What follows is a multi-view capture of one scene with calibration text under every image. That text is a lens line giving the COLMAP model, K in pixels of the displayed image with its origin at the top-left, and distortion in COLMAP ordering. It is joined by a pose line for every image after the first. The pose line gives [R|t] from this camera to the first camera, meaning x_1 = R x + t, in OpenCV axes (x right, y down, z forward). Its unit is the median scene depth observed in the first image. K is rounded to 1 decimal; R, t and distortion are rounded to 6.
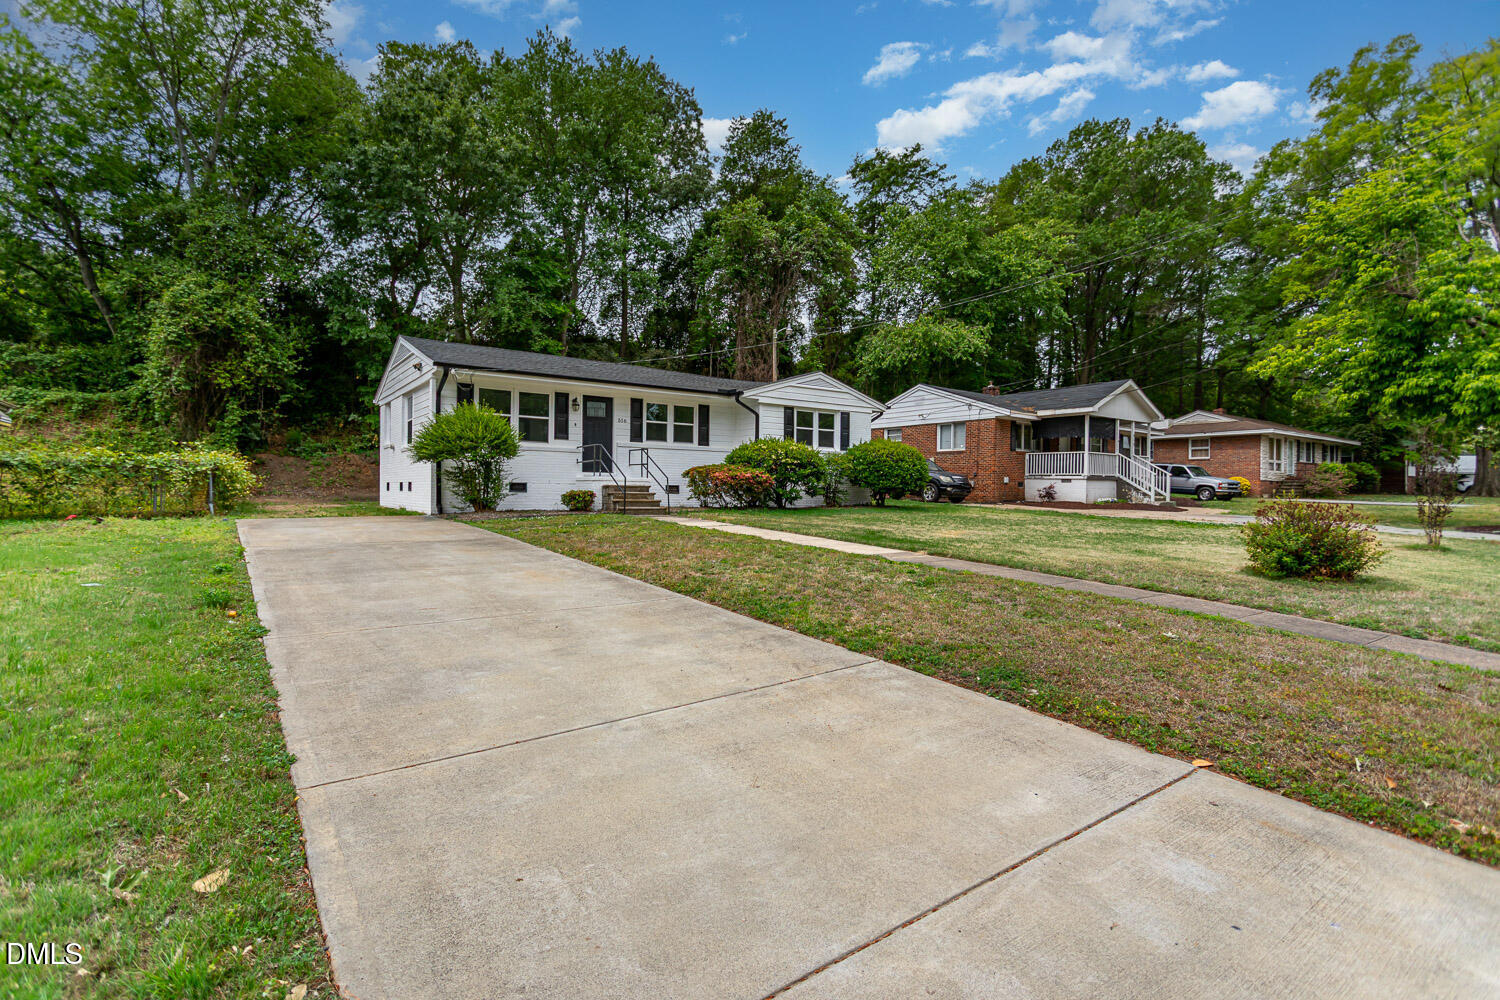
lens RADIAL K [[710.8, 0, 751.7], [0, 710.8, 502.0], [0, 0, 1]] dist [0.002784, 0.001745]
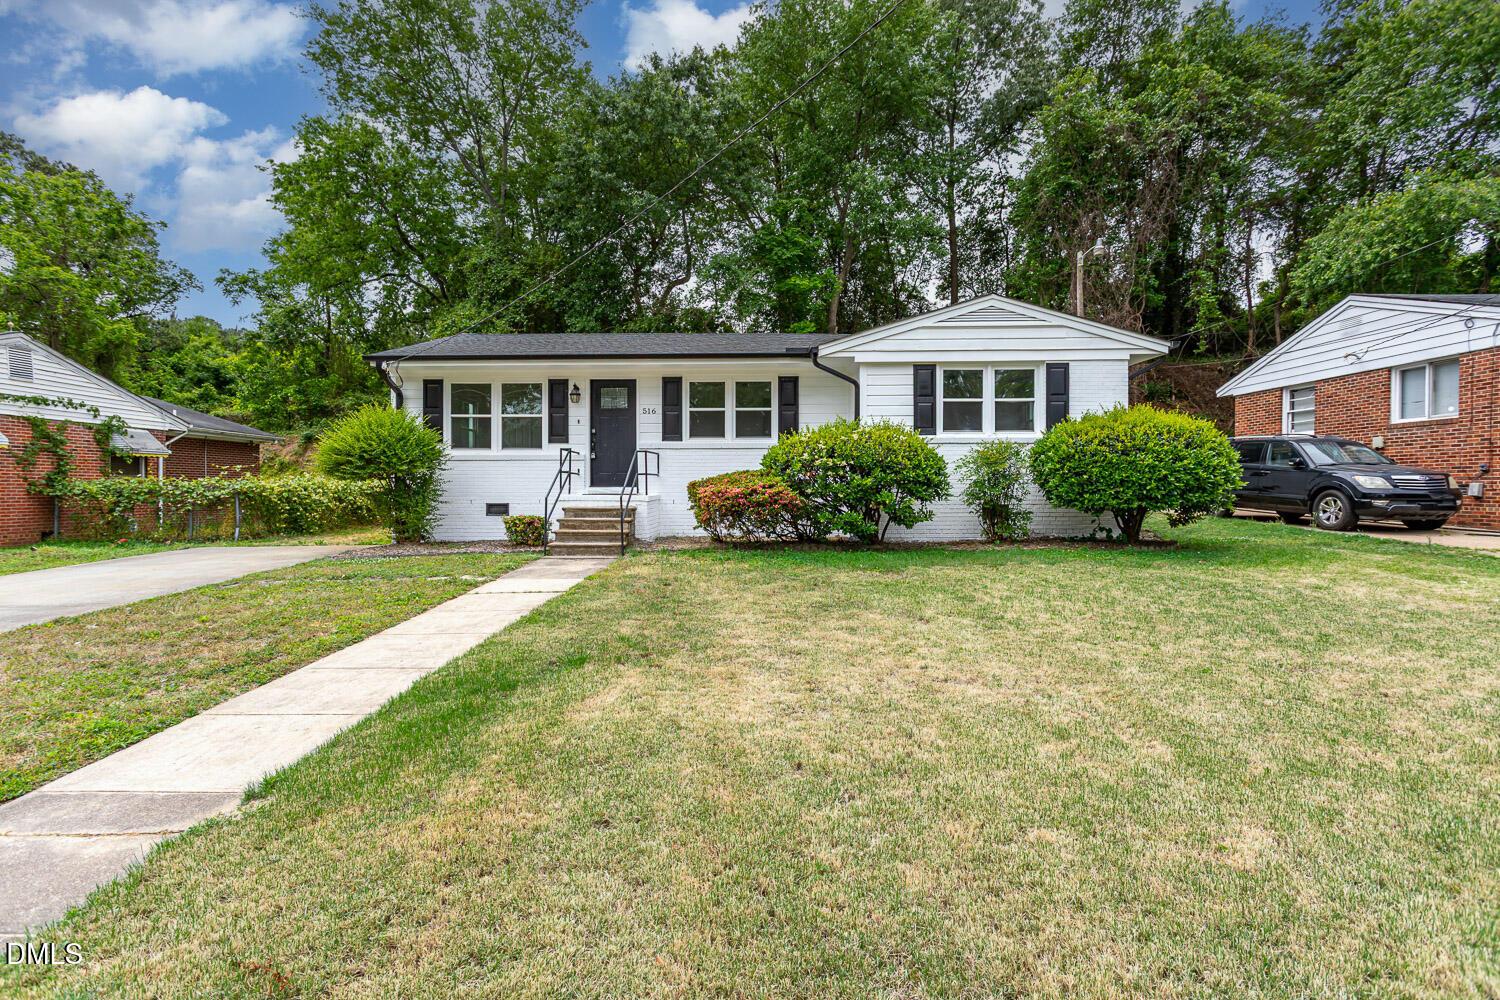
lens RADIAL K [[710.8, 0, 741.4], [0, 710.8, 497.8], [0, 0, 1]] dist [0.002784, 0.001745]
pose [[0.795538, -0.001596, -0.605902, 0.295514], [0.000513, 0.999998, -0.001959, -0.027162], [0.605904, 0.001248, 0.795537, 0.479250]]
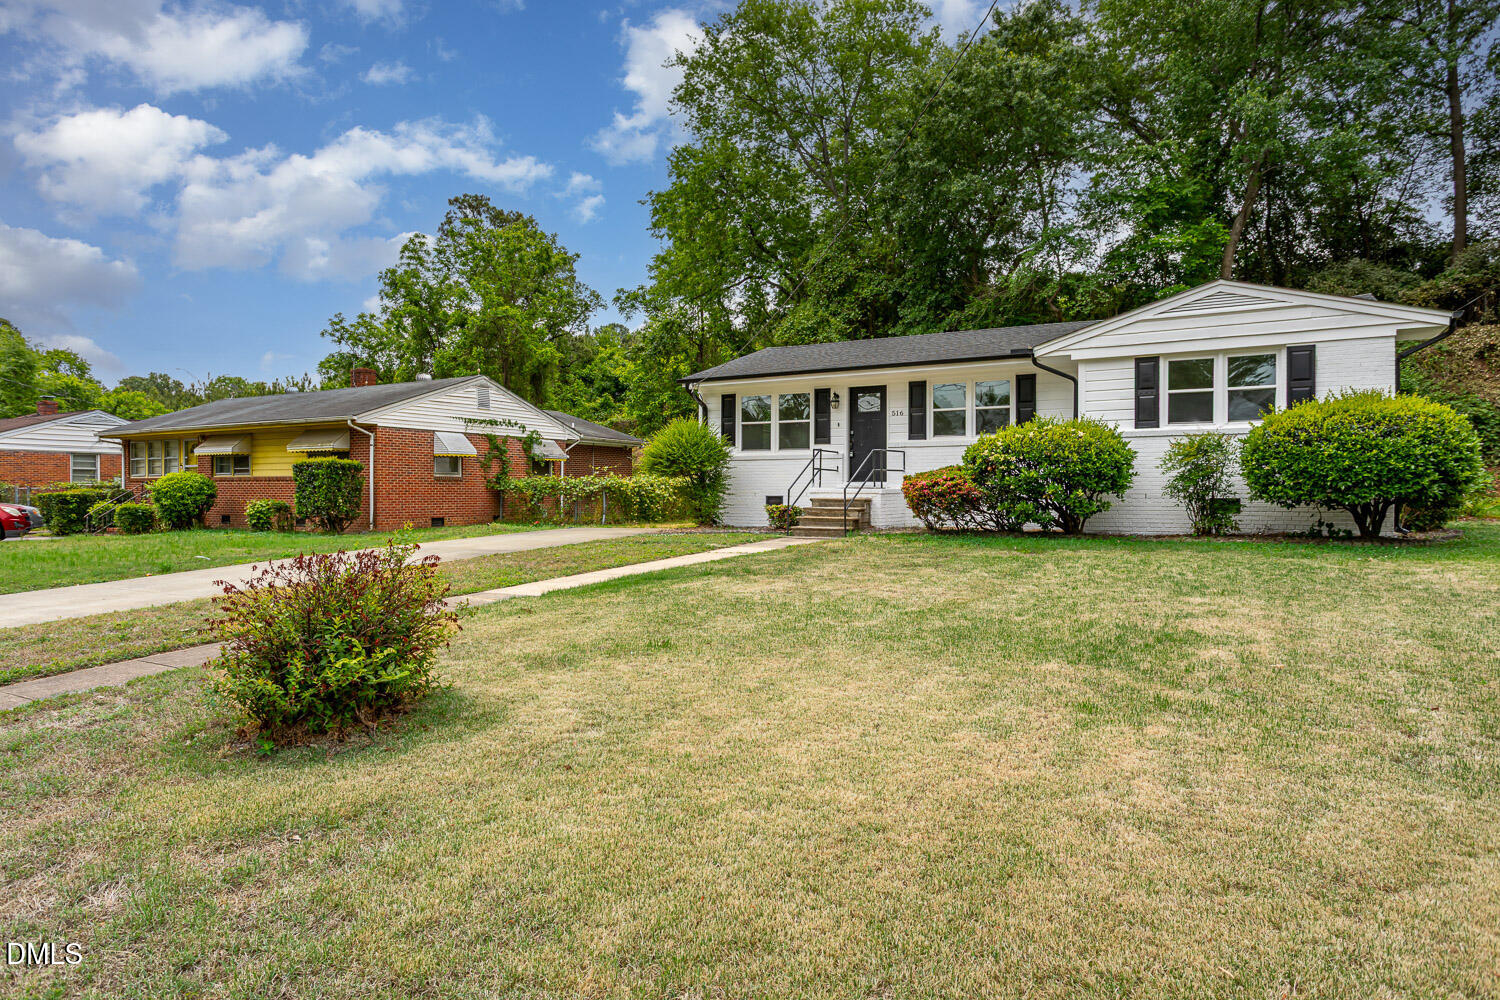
lens RADIAL K [[893.9, 0, 749.5], [0, 893.9, 497.1], [0, 0, 1]] dist [0.002414, 0.002151]
pose [[0.405329, -0.002113, -0.914168, 0.605816], [-0.008187, 0.999949, -0.005941, -0.016032], [0.914134, 0.009892, 0.405291, 0.442110]]
